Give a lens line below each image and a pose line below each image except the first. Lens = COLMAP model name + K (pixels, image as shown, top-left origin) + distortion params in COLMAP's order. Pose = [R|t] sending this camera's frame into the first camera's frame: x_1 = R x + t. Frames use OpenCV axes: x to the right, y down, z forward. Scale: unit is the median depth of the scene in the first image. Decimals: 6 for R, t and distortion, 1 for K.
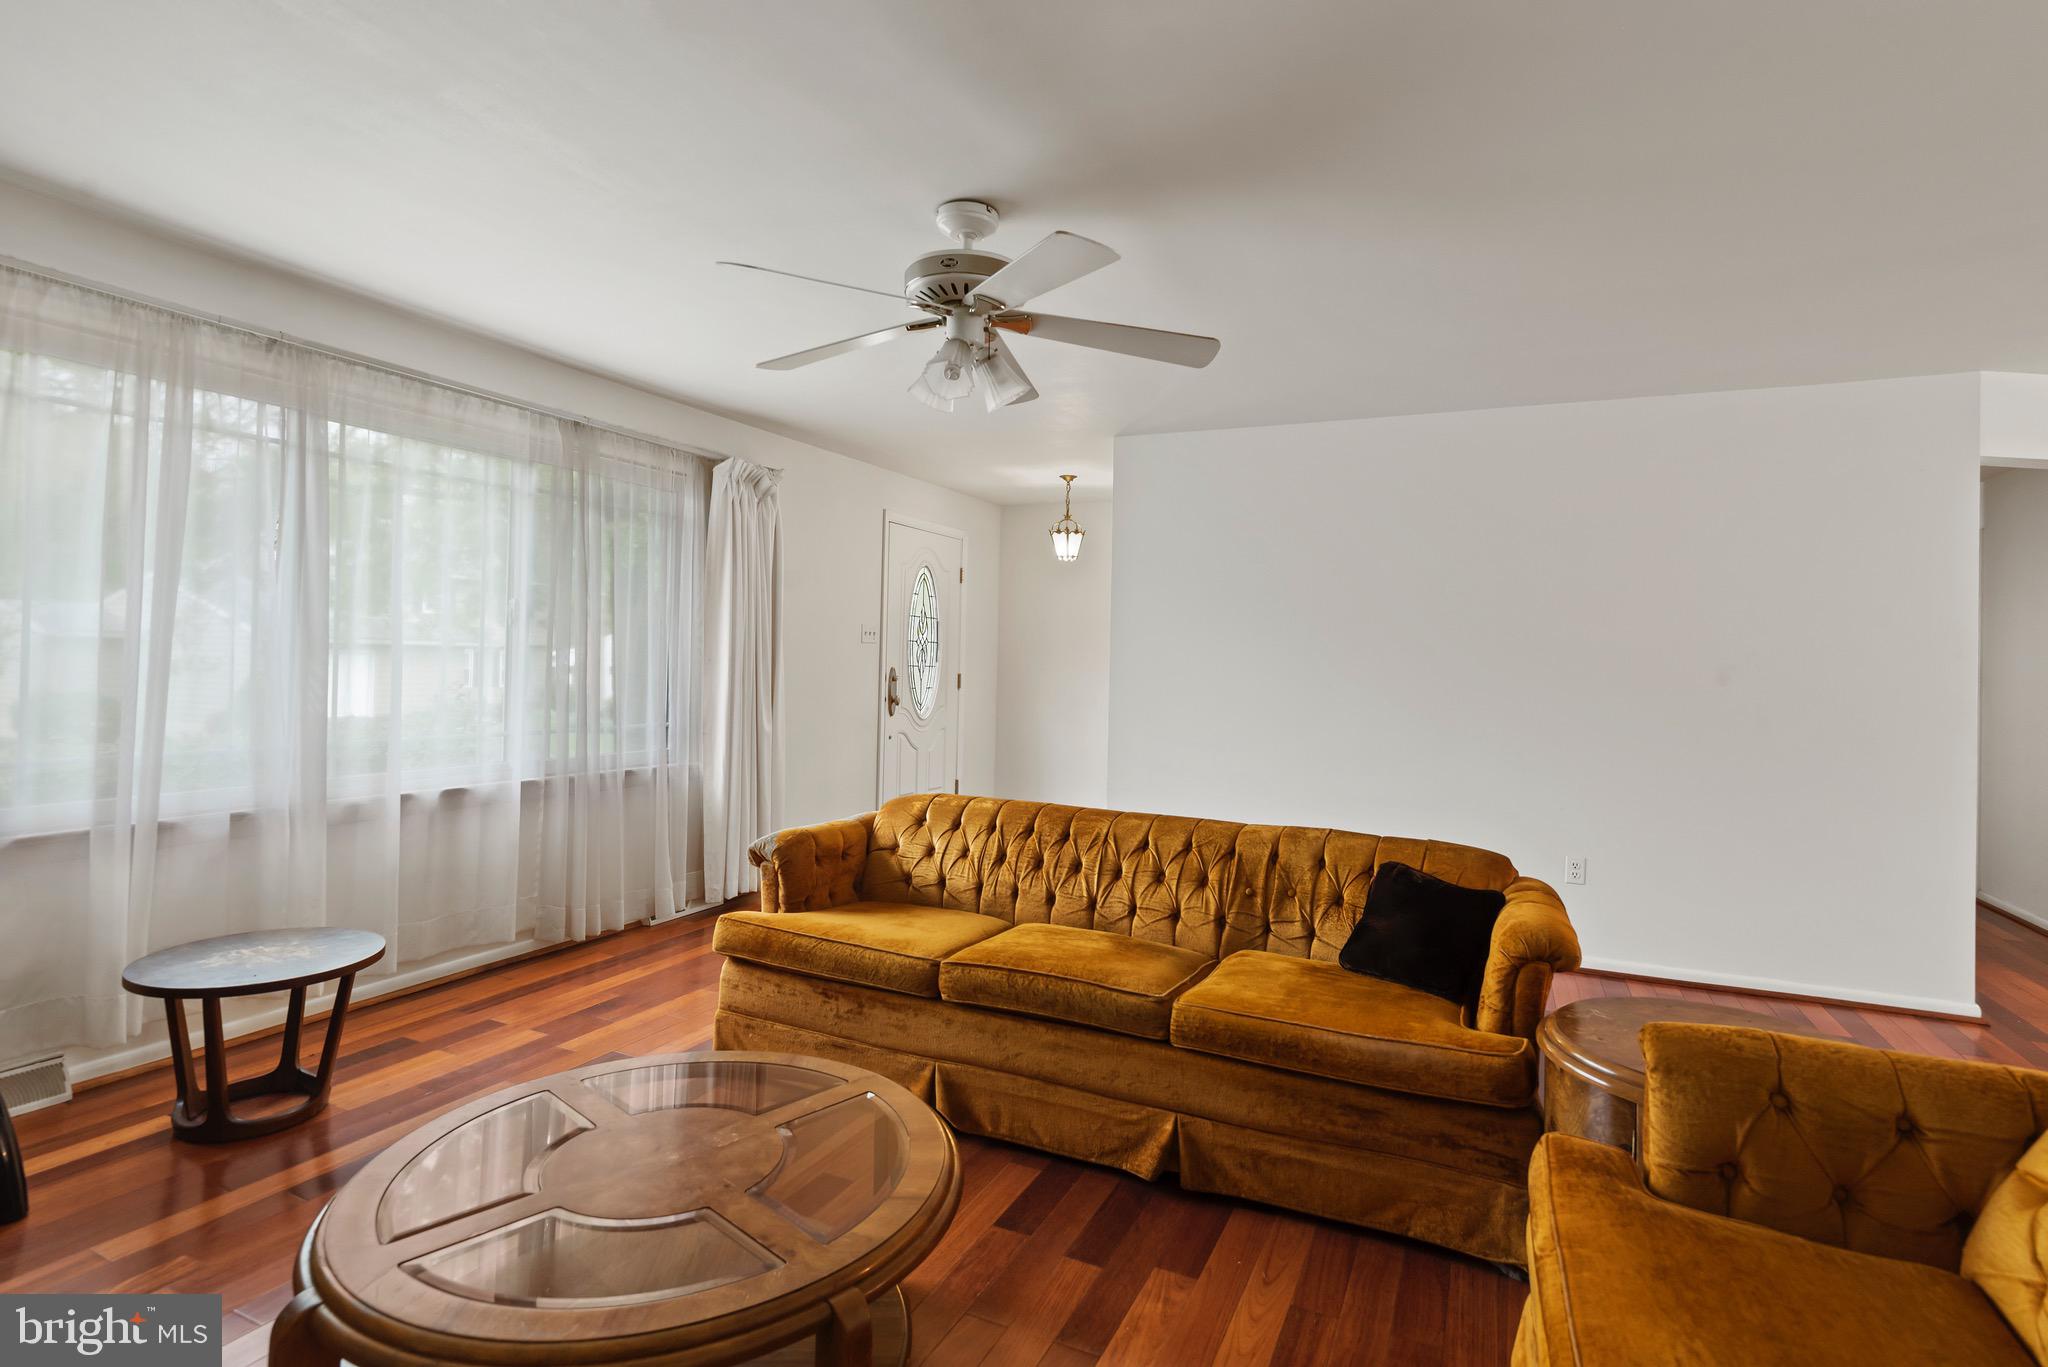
lens RADIAL K [[1020.8, 0, 1025.1], [0, 1020.8, 684.0], [0, 0, 1]] dist [-0.001651, 0.000798]
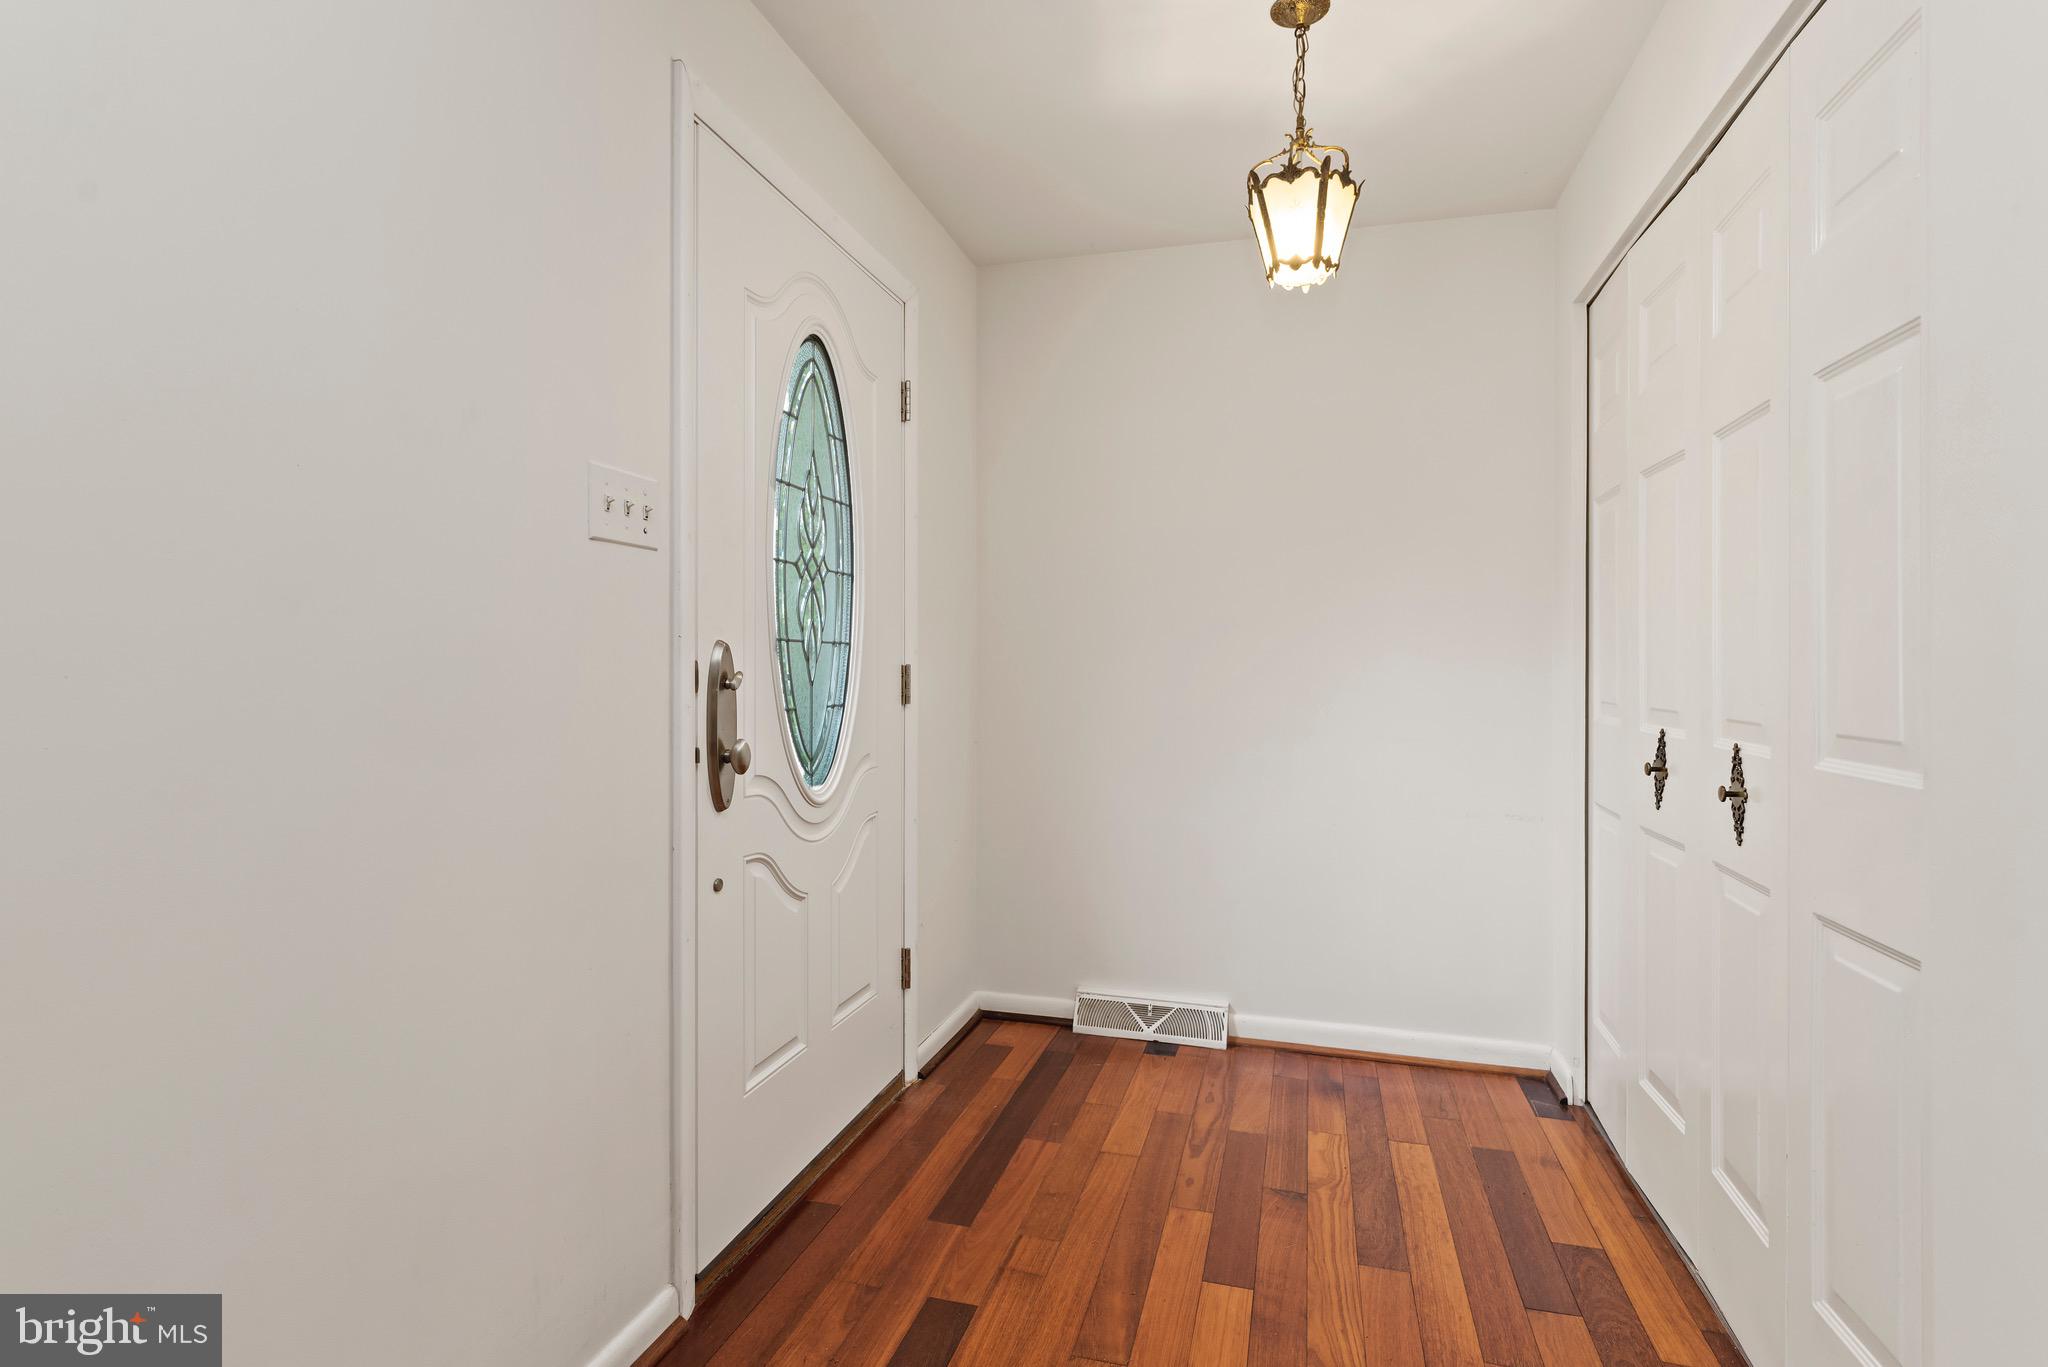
lens RADIAL K [[1020.8, 0, 1020.7], [0, 1020.8, 687.7], [0, 0, 1]] dist [-0.001651, 0.000798]
pose [[0.988096, -0.019619, 0.152586, -0.090688], [0.018030, 0.999768, 0.011791, -0.005579], [-0.152782, -0.008899, 0.988220, 0.704935]]
